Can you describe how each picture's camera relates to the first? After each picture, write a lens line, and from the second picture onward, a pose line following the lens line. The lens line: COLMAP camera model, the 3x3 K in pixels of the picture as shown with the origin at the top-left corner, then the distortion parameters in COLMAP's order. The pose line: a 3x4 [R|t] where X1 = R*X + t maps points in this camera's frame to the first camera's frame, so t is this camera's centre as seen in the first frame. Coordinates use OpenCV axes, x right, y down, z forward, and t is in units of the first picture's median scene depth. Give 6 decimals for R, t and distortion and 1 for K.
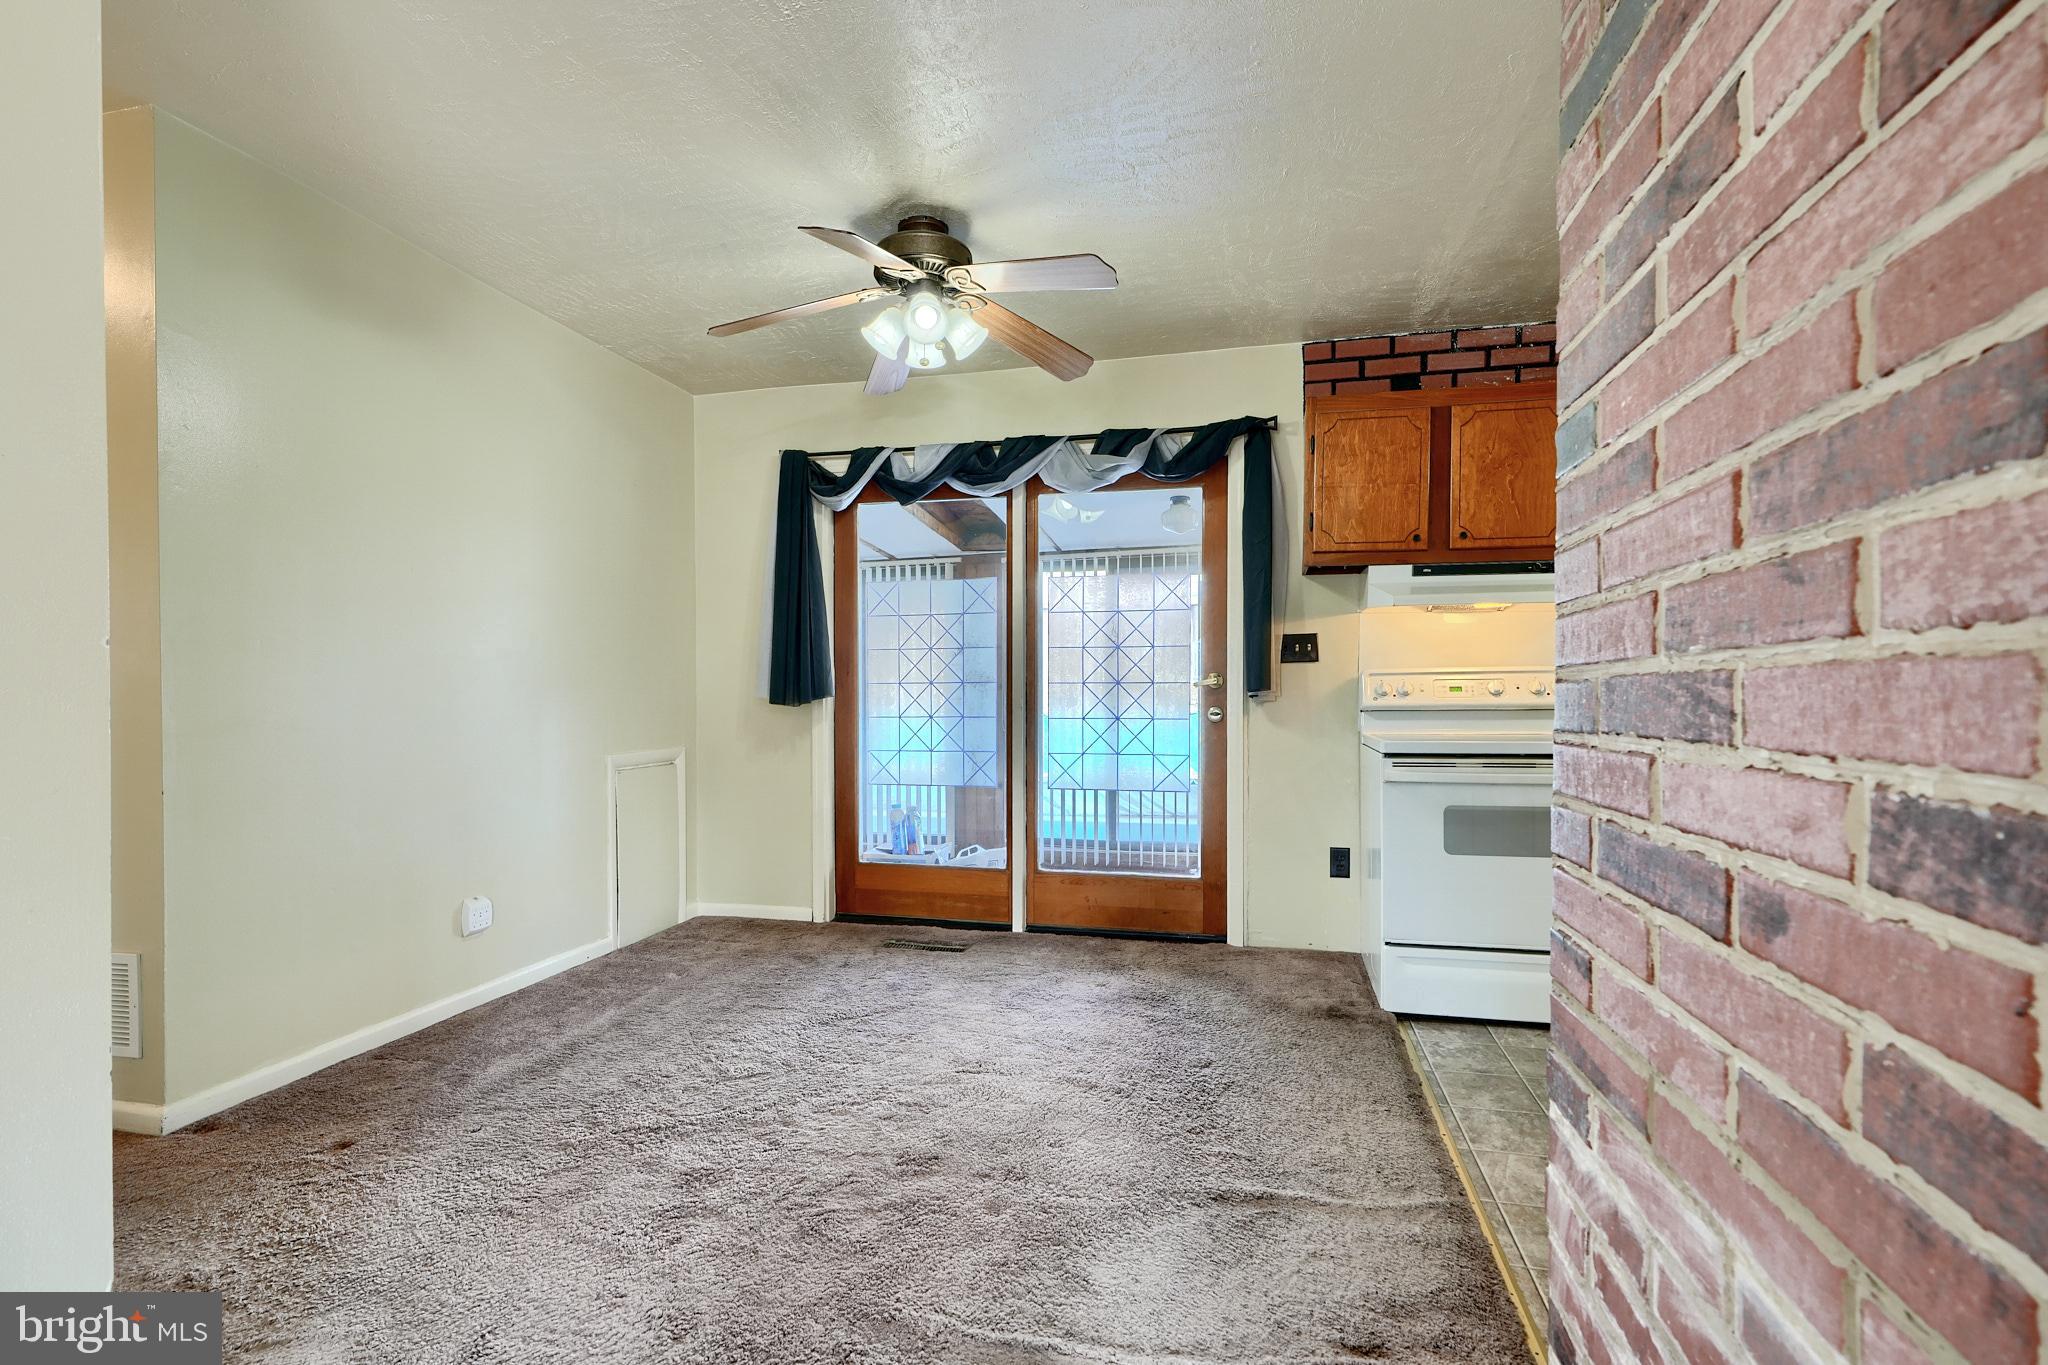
lens RADIAL K [[929.1, 0, 1028.5], [0, 929.1, 711.1], [0, 0, 1]] dist [0.002858, 0.001695]
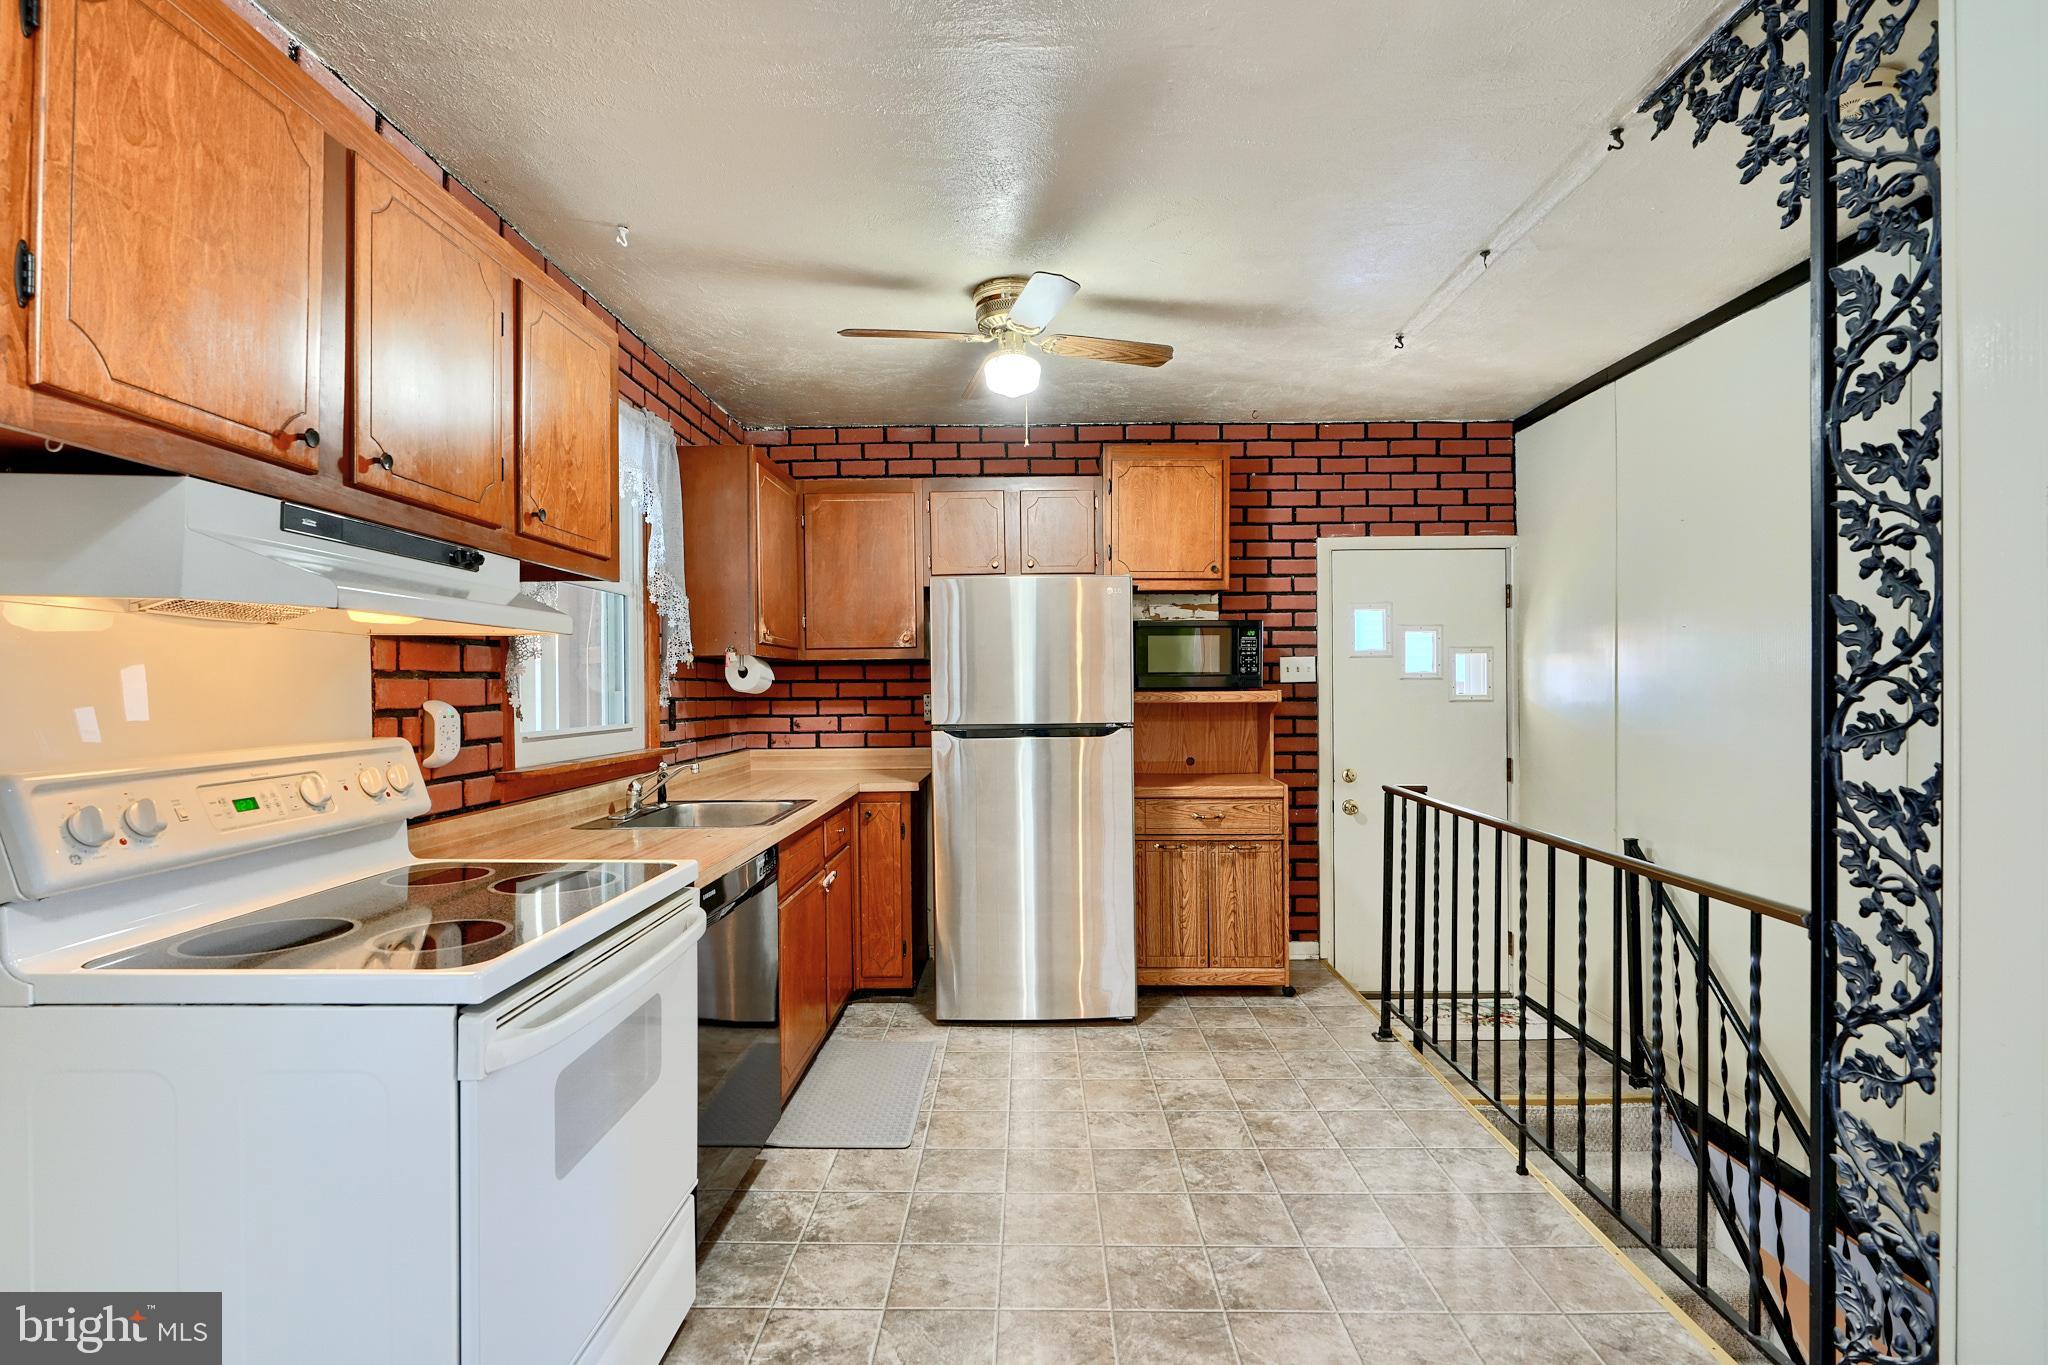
lens RADIAL K [[969.7, 0, 1025.6], [0, 969.7, 688.2], [0, 0, 1]] dist [0.001056, -0.001060]
pose [[-0.223028, 0.001474, 0.974811, -0.046538], [0.024538, 0.999690, 0.004102, -0.067461], [-0.974503, 0.024835, -0.222996, 0.727105]]
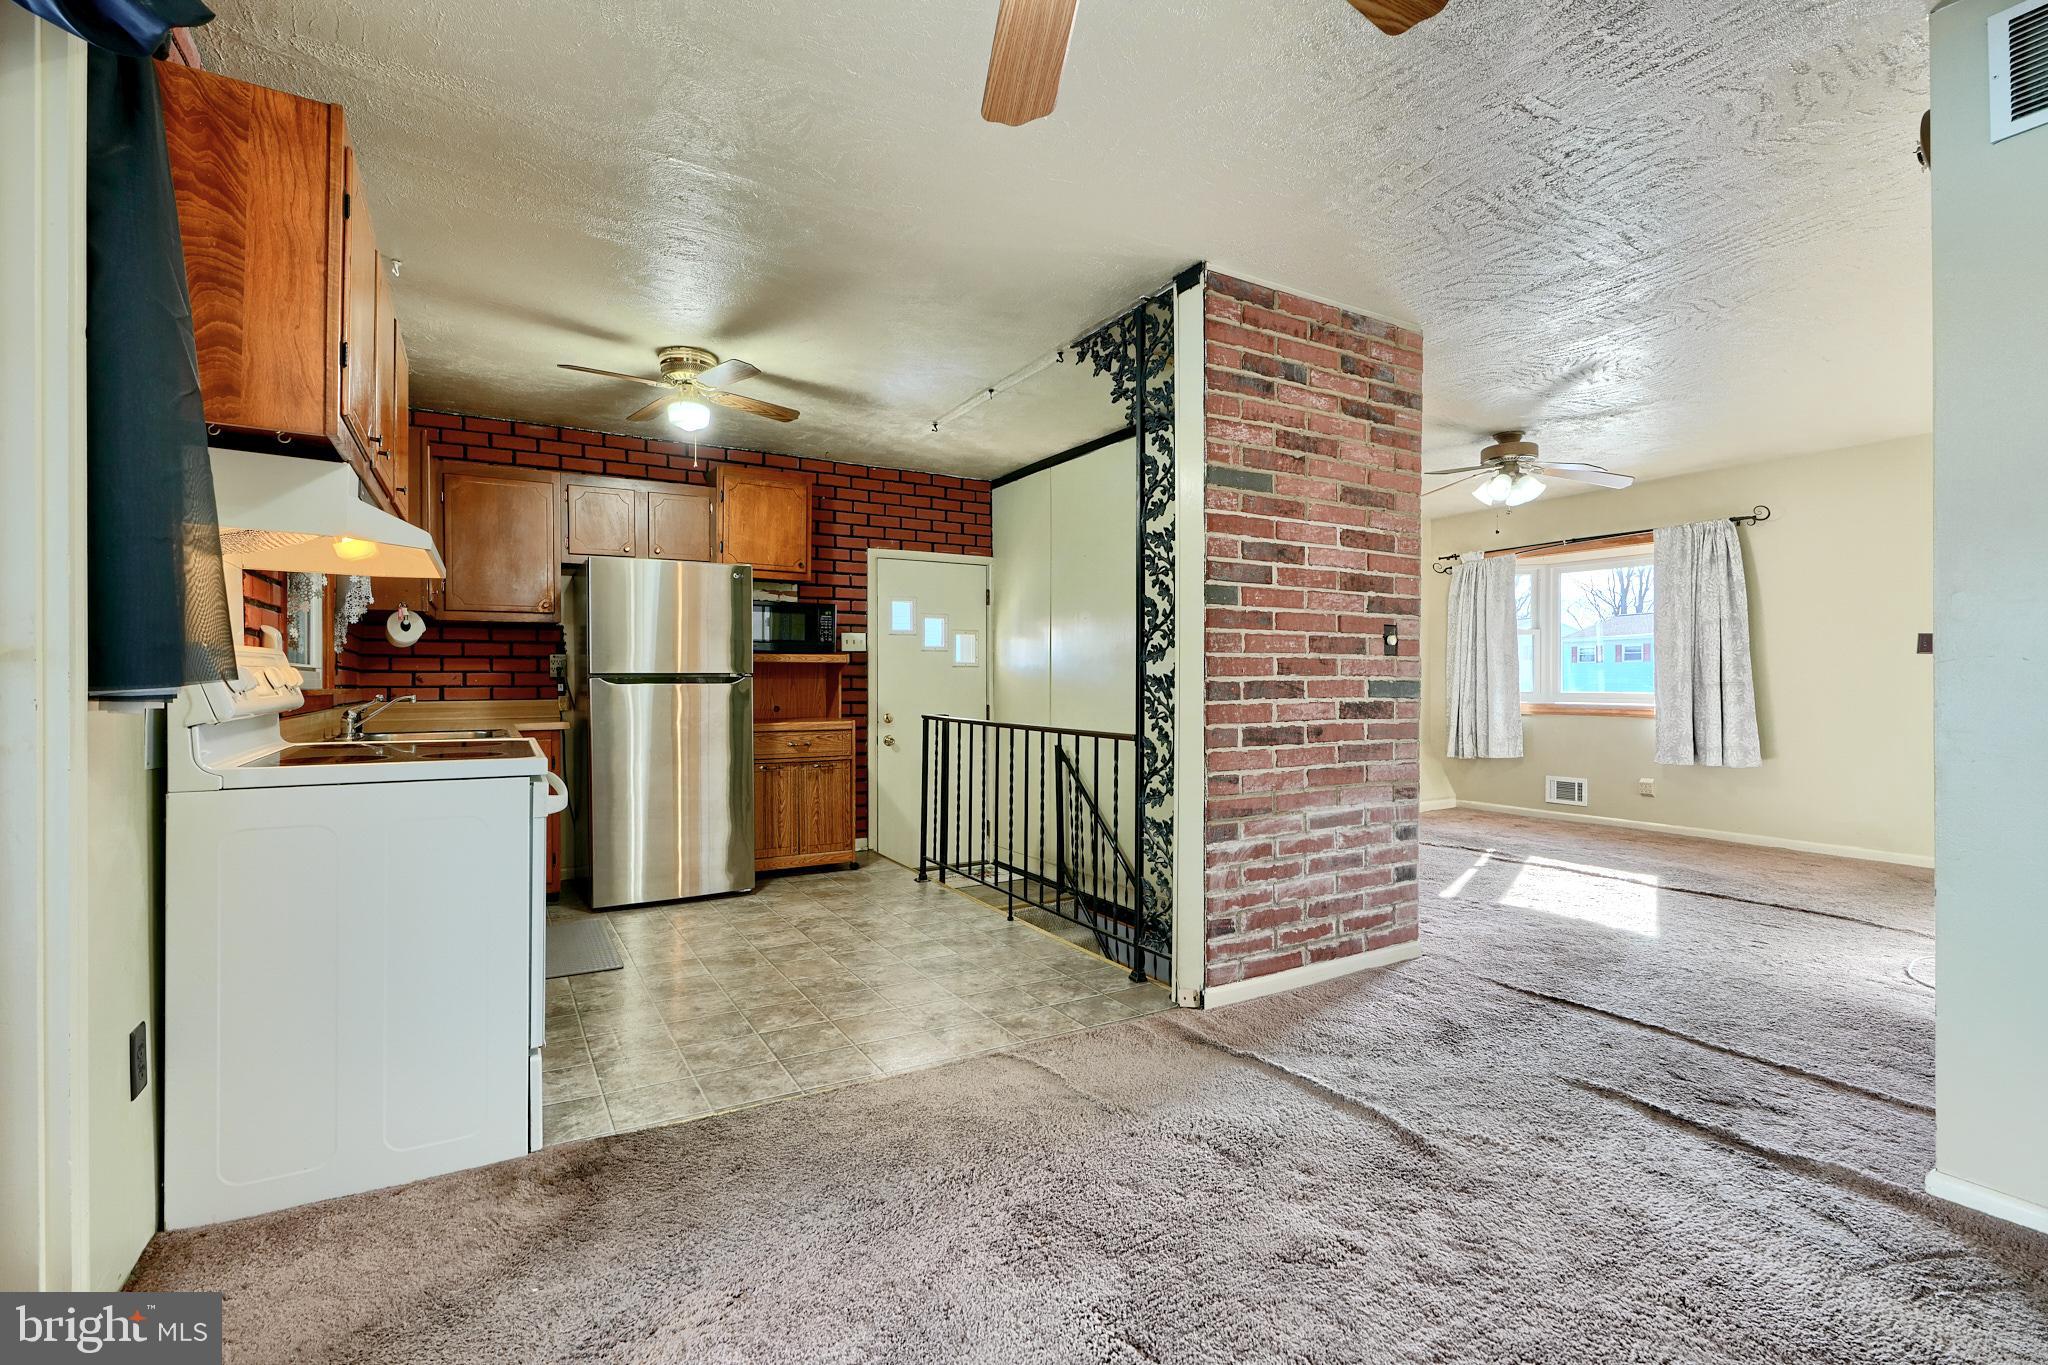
lens RADIAL K [[929.1, 0, 1032.6], [0, 929.1, 683.0], [0, 0, 1]] dist [0.002858, 0.001695]
pose [[-0.697598, 0.002208, 0.716486, -0.306965], [0.015701, 0.999802, 0.012206, -0.021690], [-0.716317, 0.019764, -0.697495, 1.024745]]
